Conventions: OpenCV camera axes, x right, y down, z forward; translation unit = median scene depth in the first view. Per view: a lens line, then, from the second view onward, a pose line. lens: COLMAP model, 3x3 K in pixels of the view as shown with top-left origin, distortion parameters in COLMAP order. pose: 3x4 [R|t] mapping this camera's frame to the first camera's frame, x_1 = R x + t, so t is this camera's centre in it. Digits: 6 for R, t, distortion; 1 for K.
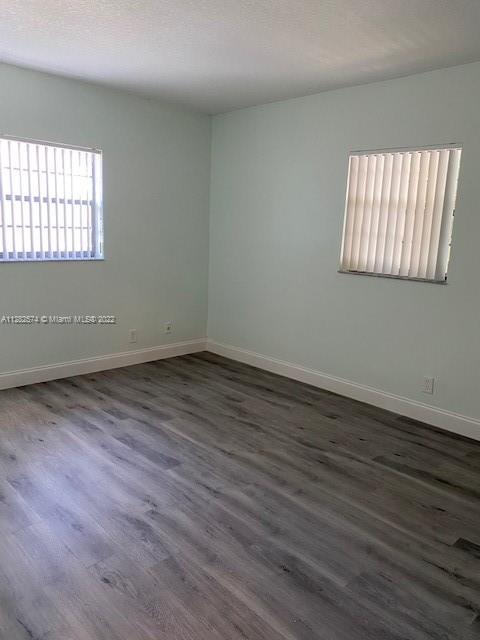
lens RADIAL K [[497.3, 0, 240.0], [0, 497.3, 320.0], [0, 0, 1]] dist [-0.001826, 0.000966]
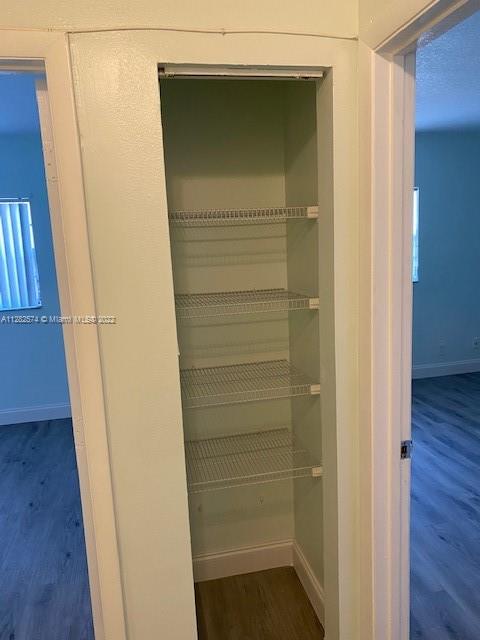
lens RADIAL K [[497.3, 0, 240.0], [0, 497.3, 320.0], [0, 0, 1]] dist [-0.001826, 0.000966]
pose [[0.845886, 0.002582, -0.533357, -0.014217], [-0.015854, 0.999668, -0.020305, -0.004588], [0.533128, 0.025631, 0.845646, -0.213301]]
